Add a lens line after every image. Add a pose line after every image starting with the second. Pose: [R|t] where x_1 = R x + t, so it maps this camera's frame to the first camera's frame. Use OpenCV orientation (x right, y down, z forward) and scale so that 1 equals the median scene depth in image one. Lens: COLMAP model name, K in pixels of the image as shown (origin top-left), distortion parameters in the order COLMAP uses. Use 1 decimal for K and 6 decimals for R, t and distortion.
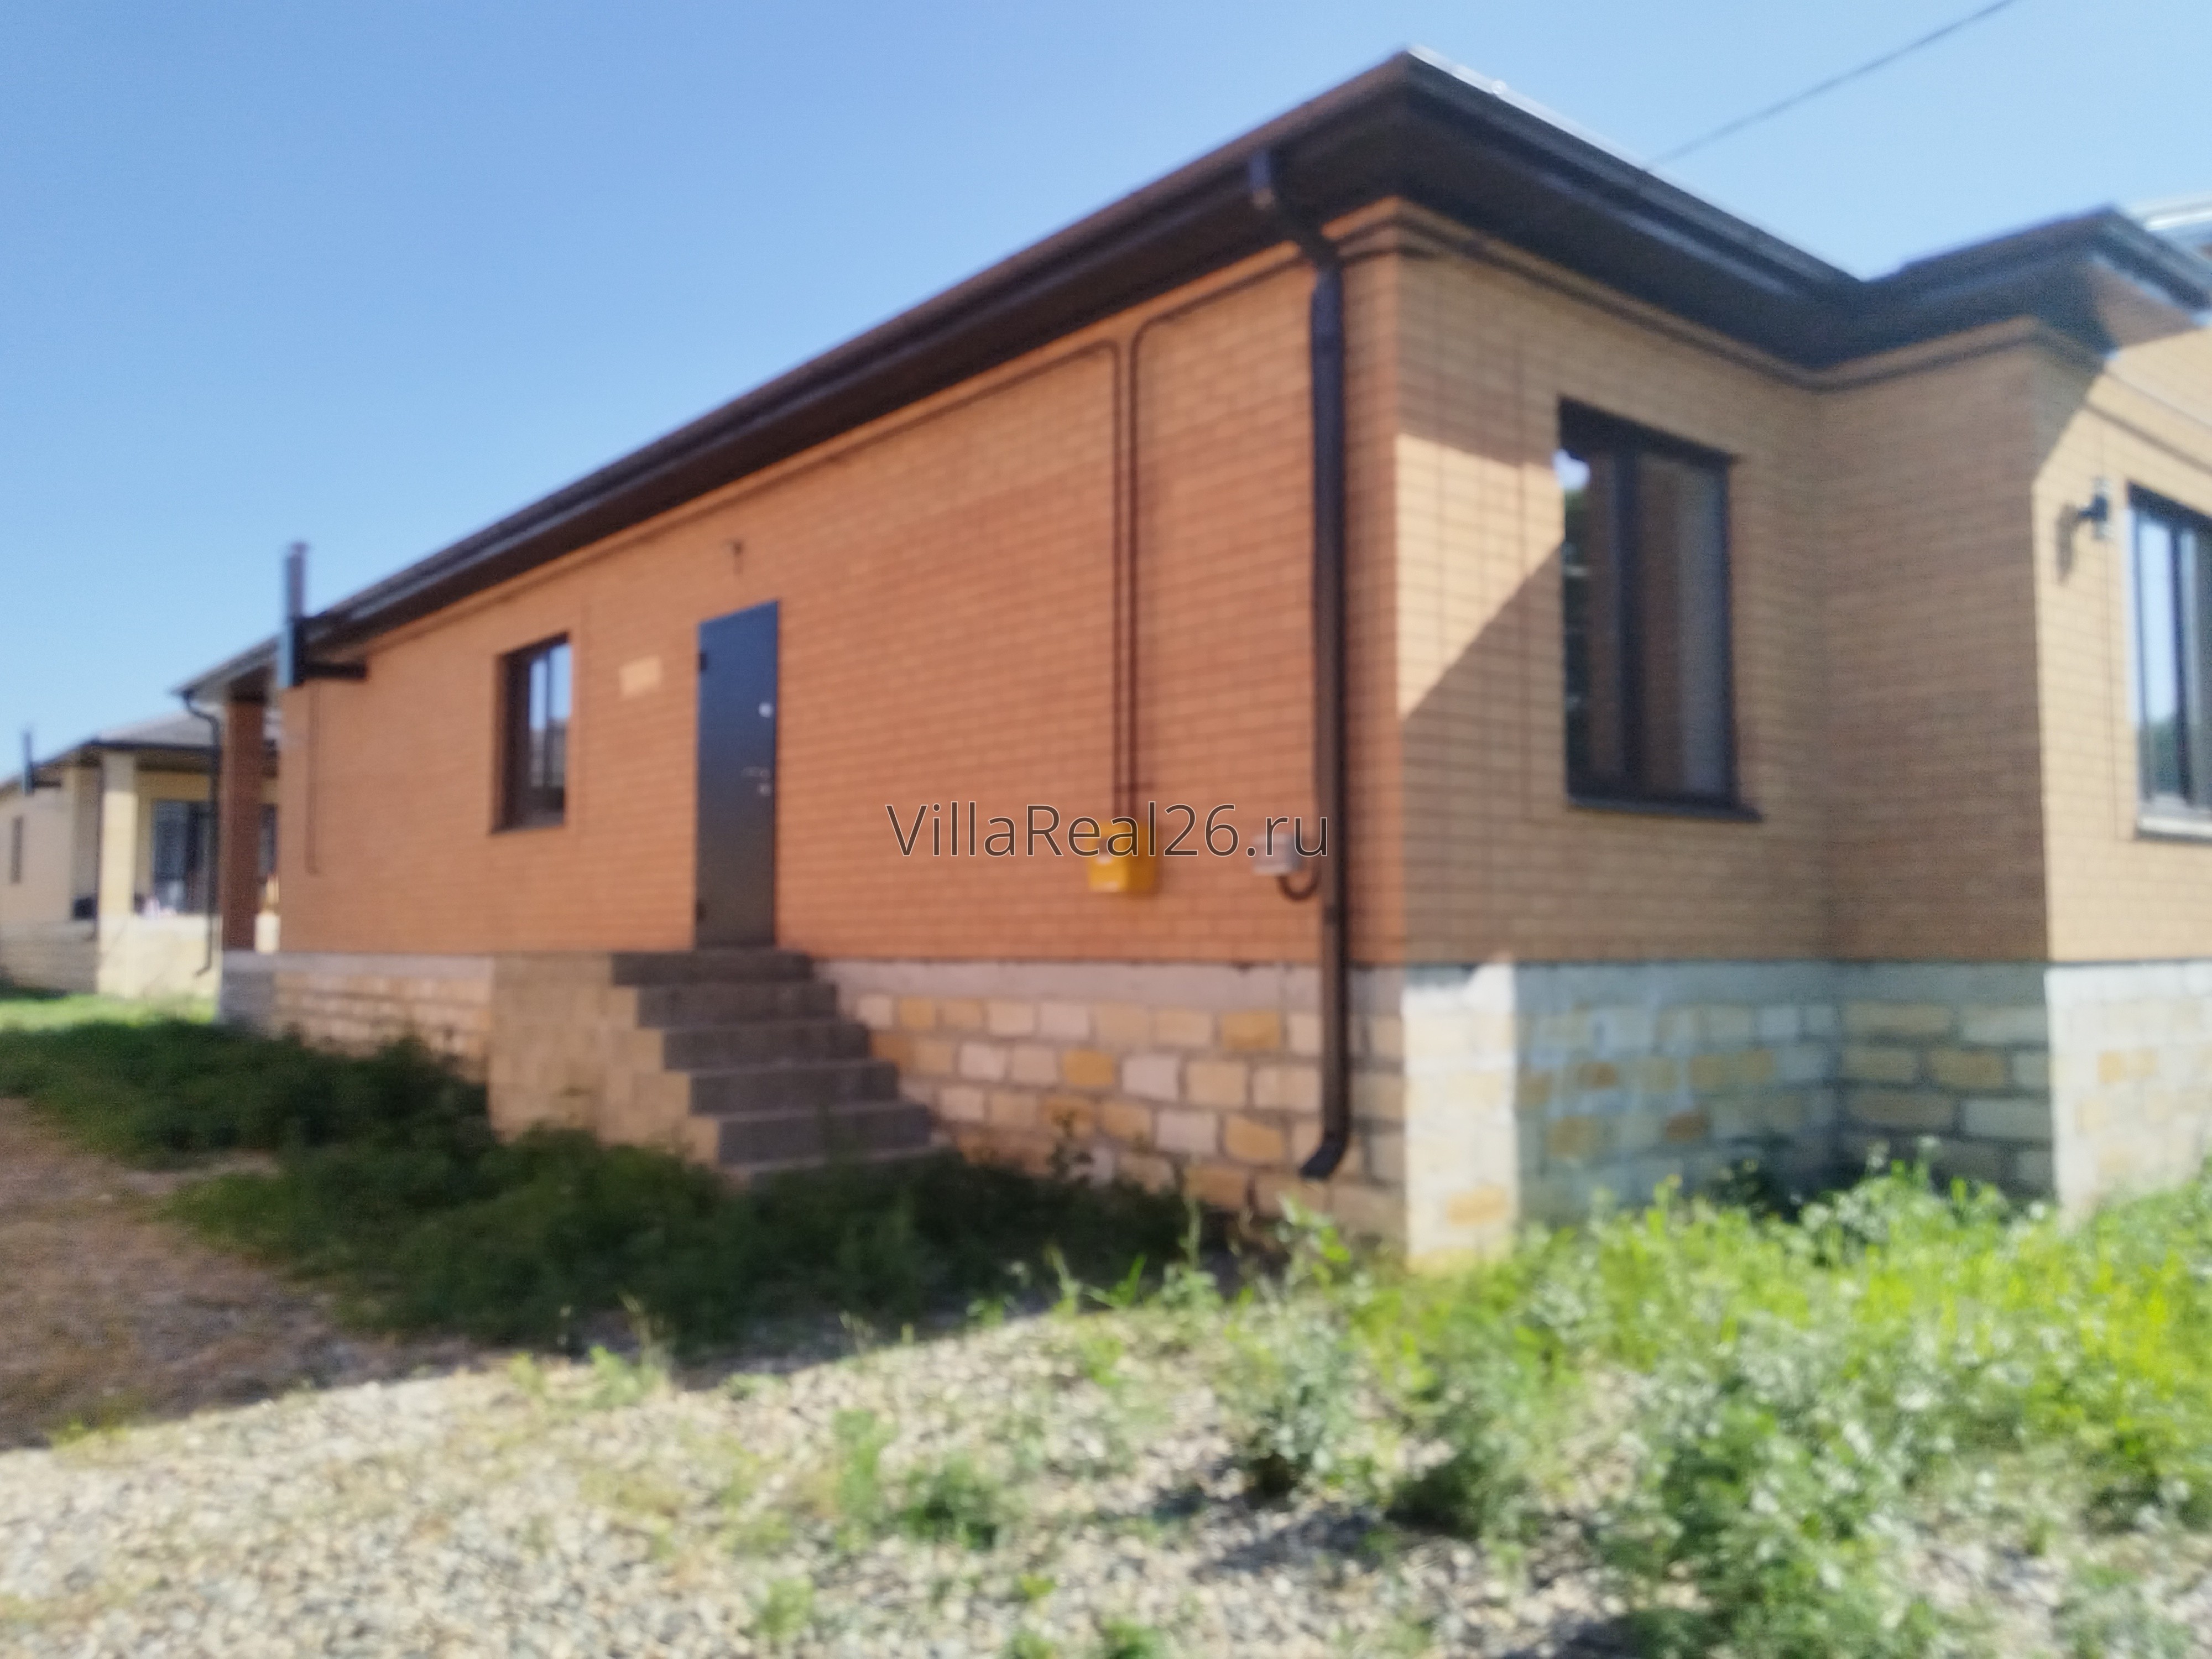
lens RADIAL K [[1739.2, 0, 1085.9], [0, 1739.2, 829.9], [0, 0, 1]] dist [0.003254, -0.020401]
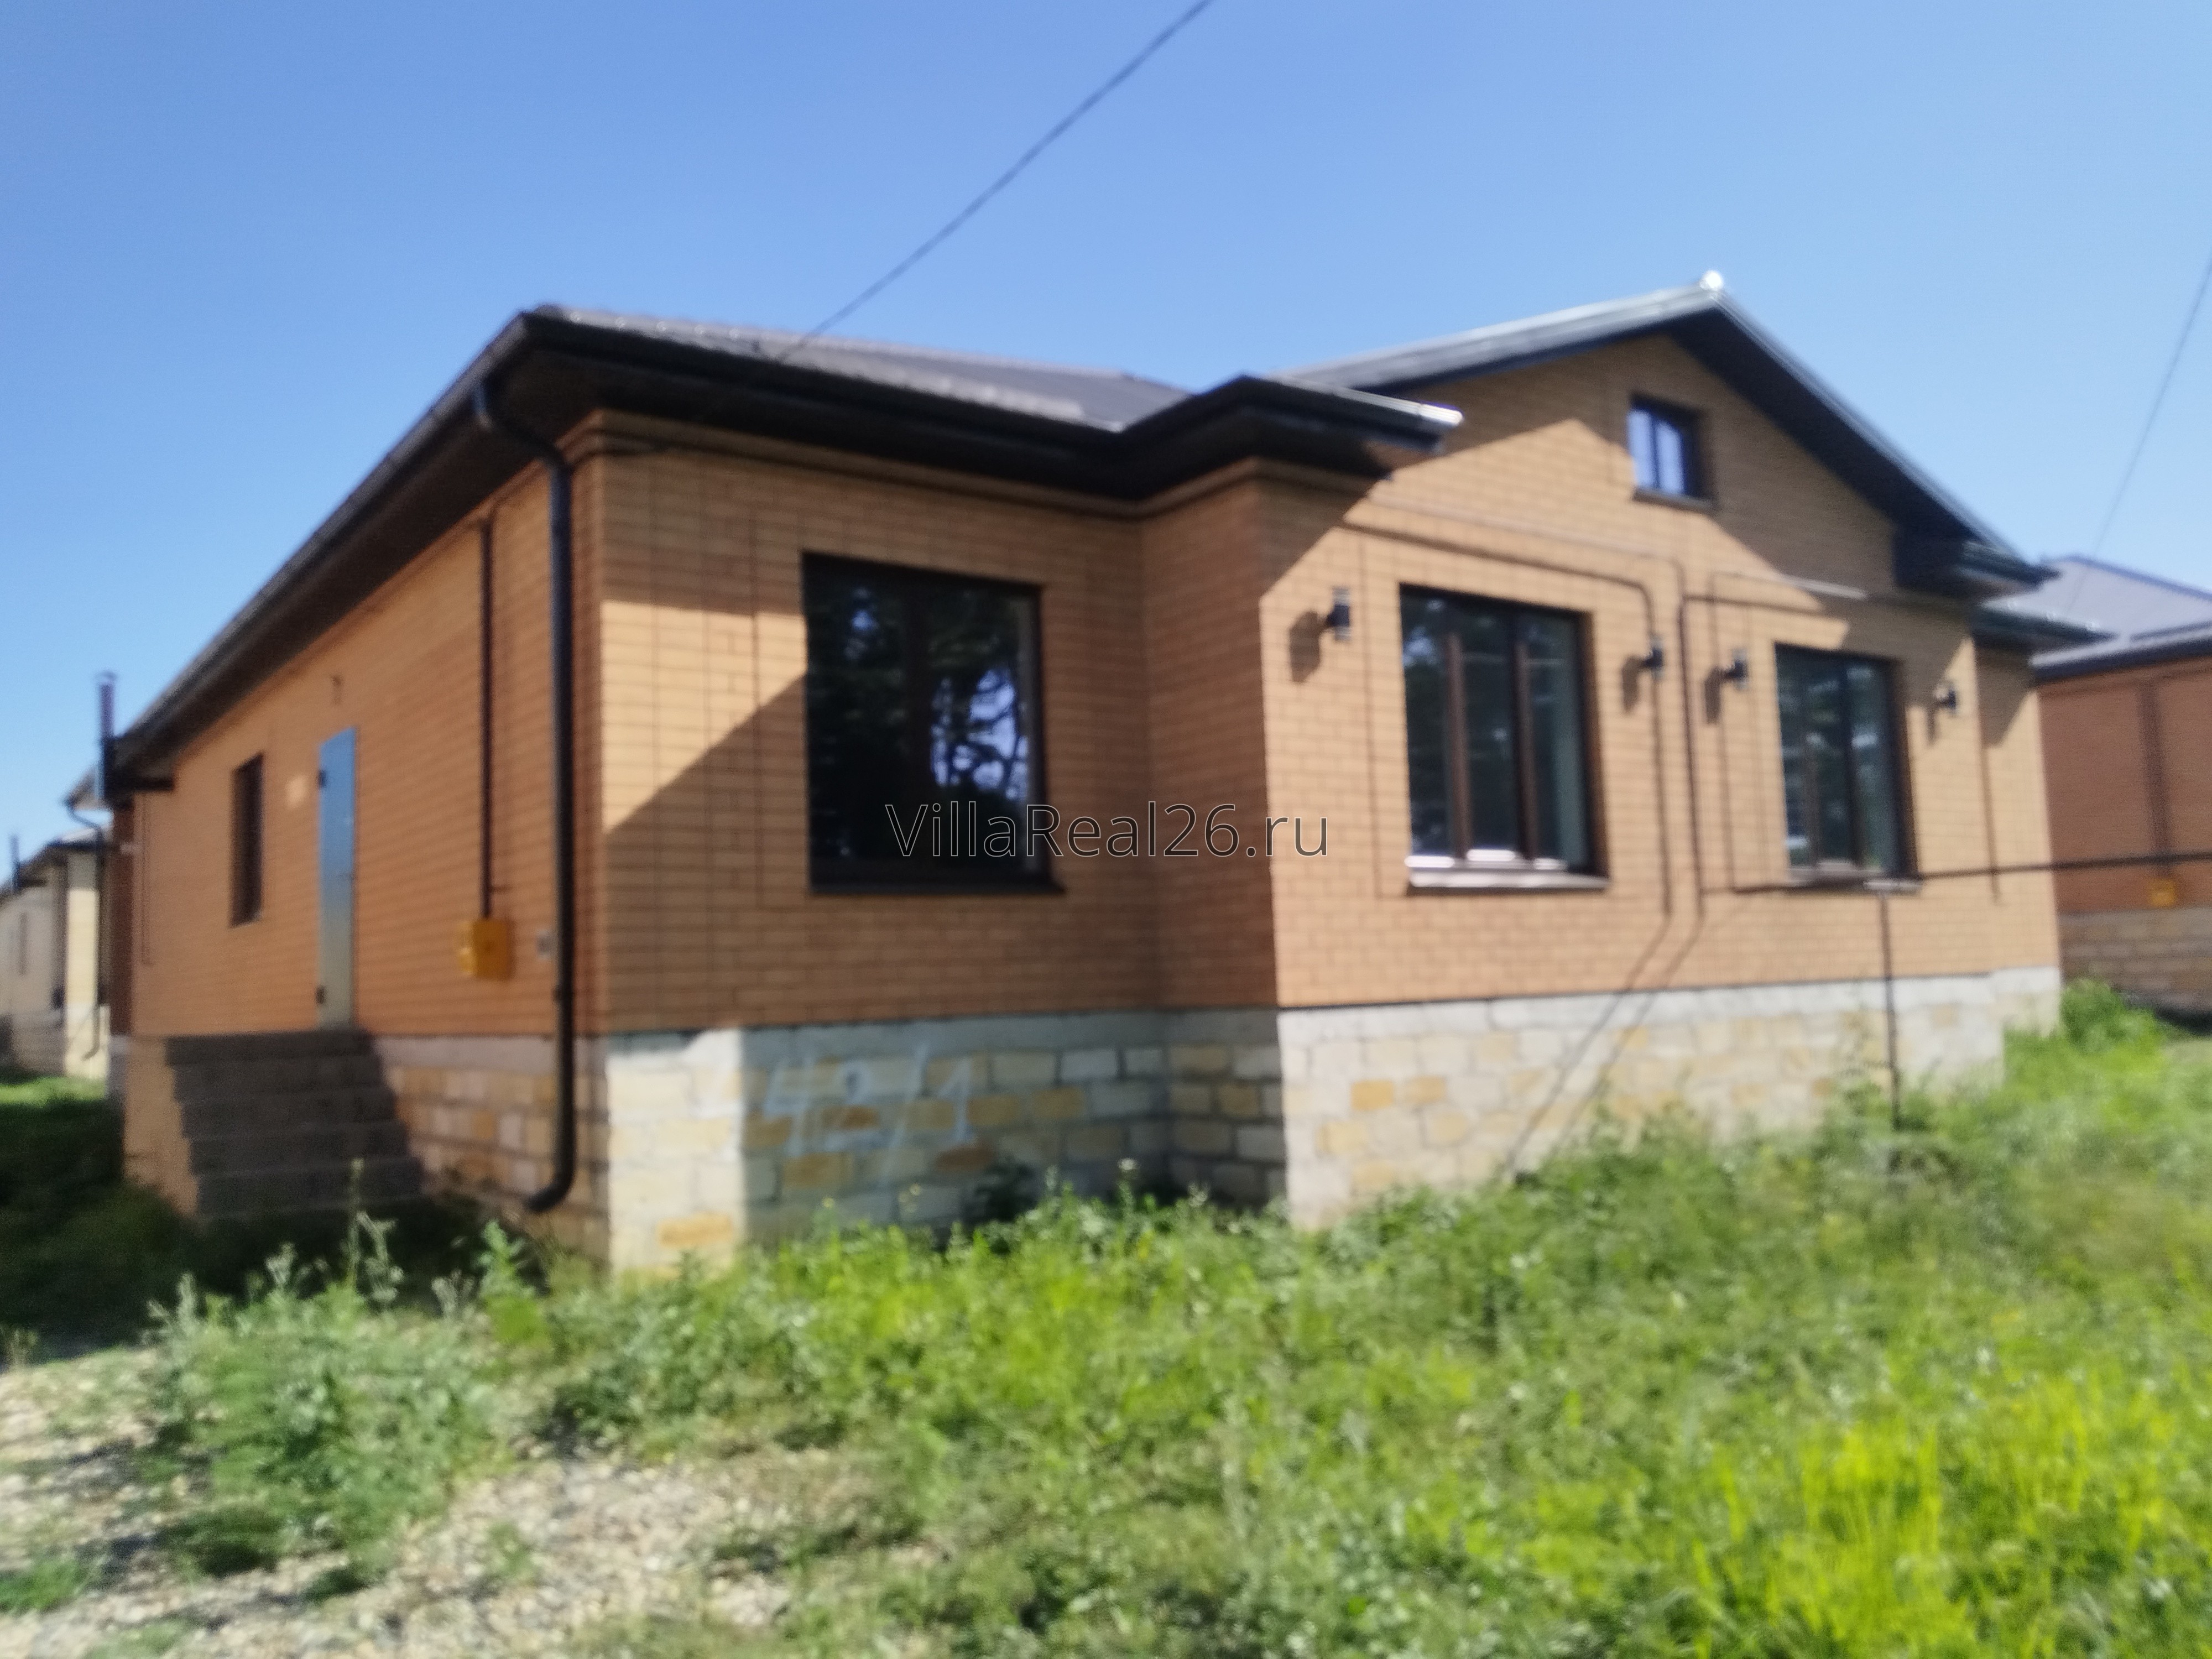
lens RADIAL K [[1739.2, 0, 1130.9], [0, 1739.2, 823.9], [0, 0, 1]] dist [0.003254, -0.020401]
pose [[0.998155, -0.040417, -0.045319, 0.529022], [0.039093, 0.998793, -0.029732, -0.016653], [0.046466, 0.027906, 0.998530, -0.181702]]
